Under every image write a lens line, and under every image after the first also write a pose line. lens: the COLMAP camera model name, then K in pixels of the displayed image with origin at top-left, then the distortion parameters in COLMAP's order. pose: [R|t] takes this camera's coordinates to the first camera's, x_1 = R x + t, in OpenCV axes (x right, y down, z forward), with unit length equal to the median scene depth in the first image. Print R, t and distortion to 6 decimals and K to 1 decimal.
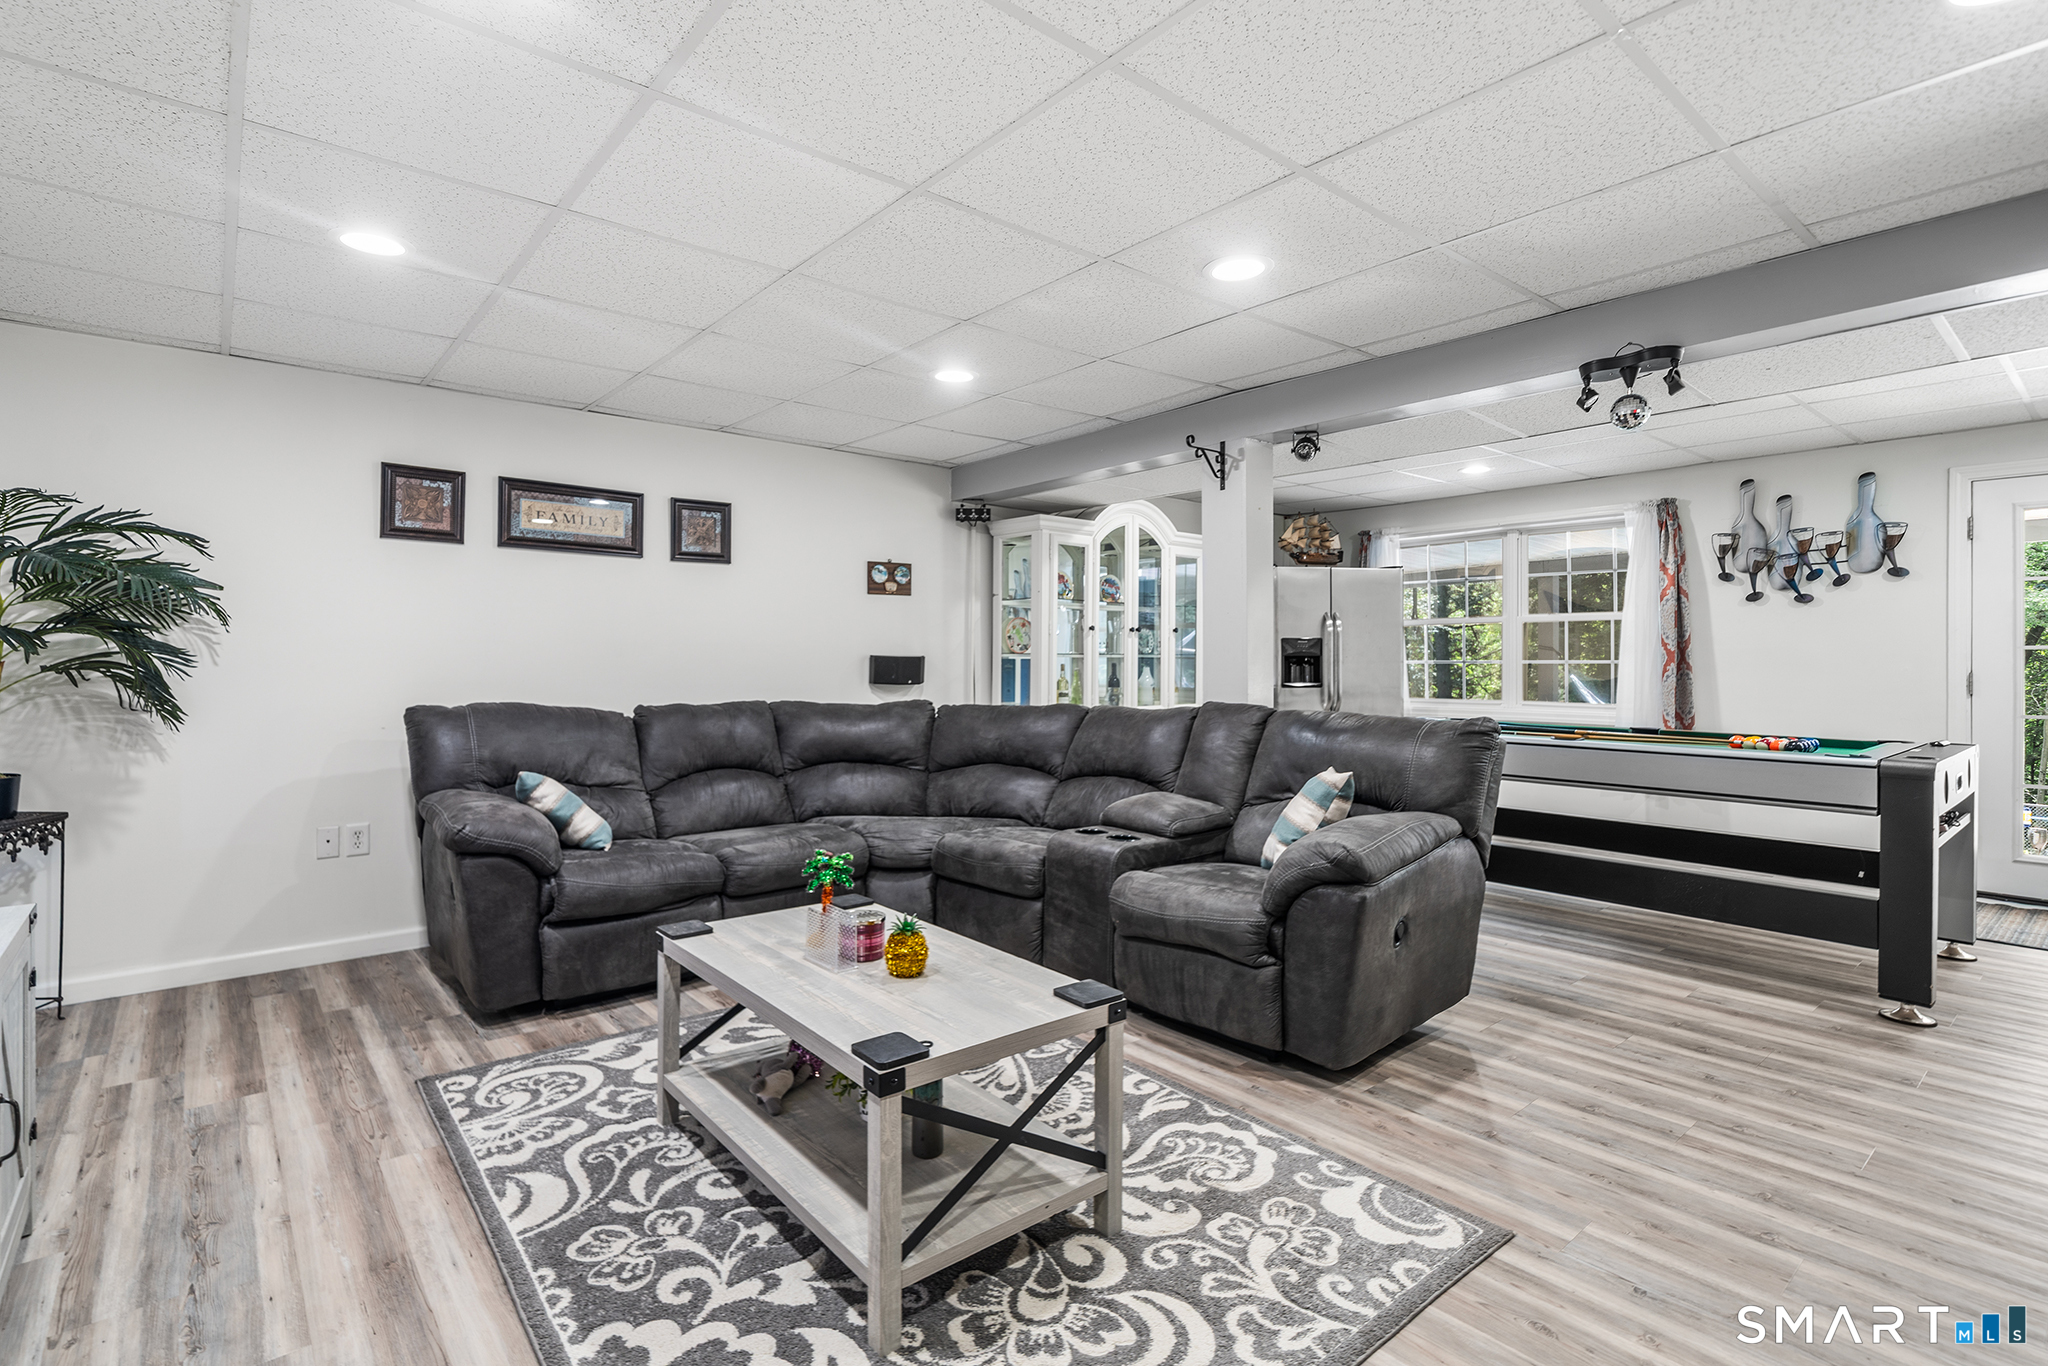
lens RADIAL K [[962.2, 0, 964.5], [0, 962.2, 671.3], [0, 0, 1]] dist [0.002315, 0.000121]
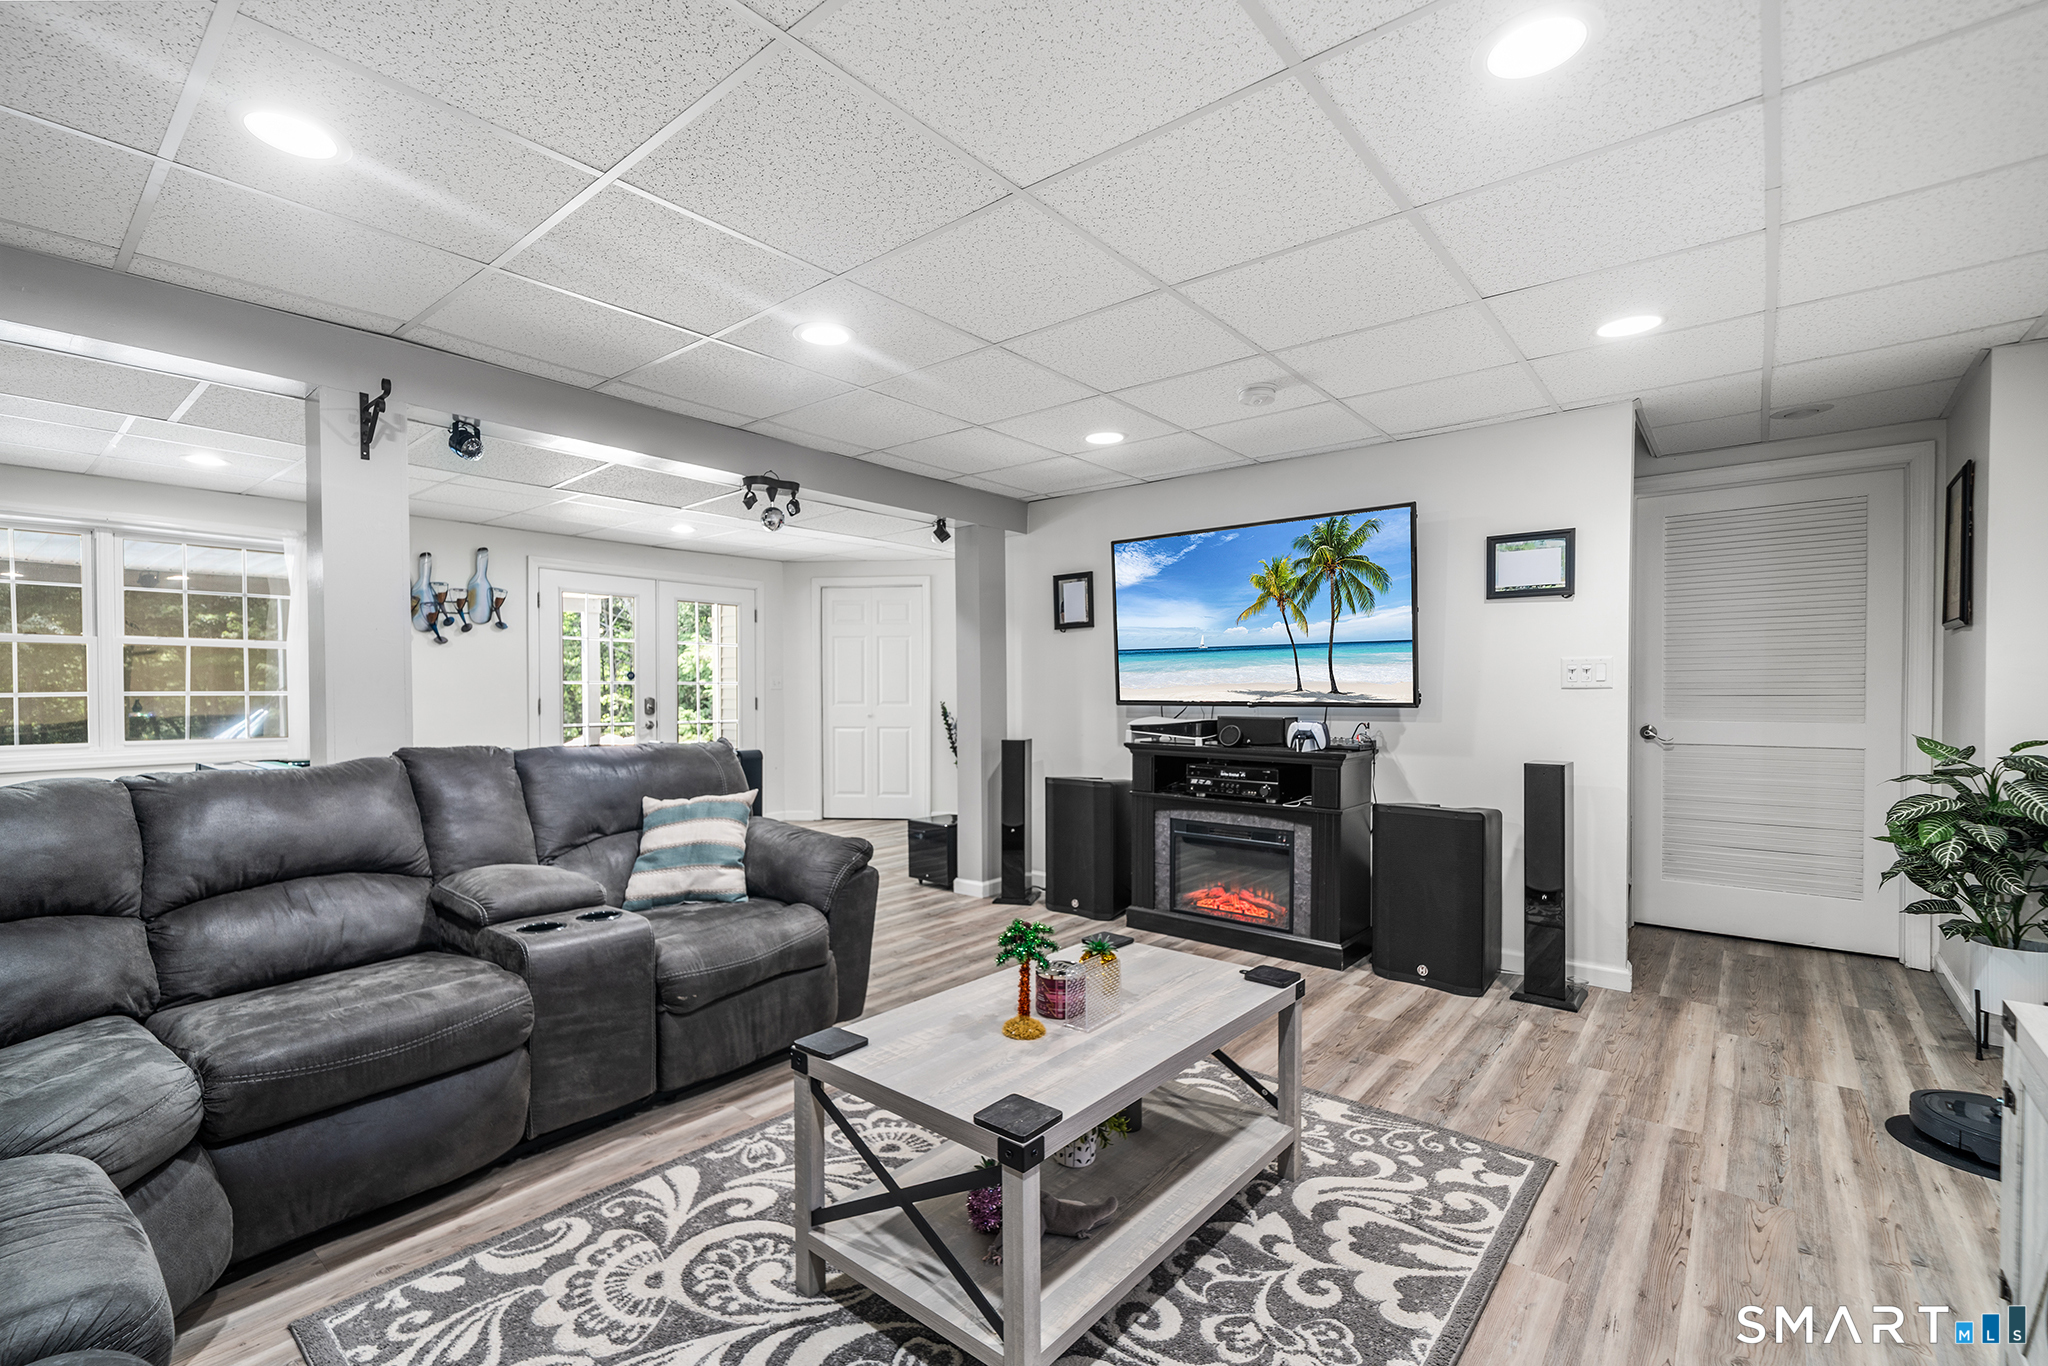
lens RADIAL K [[897.4, 0, 1023.2], [0, 897.4, 707.2], [0, 0, 1]] dist [-0.002486, -0.000205]
pose [[-0.208919, -0.019986, 0.977729, -0.976436], [0.013882, 0.999630, 0.023400, -0.016574], [-0.977834, 0.018461, -0.208564, 1.260254]]
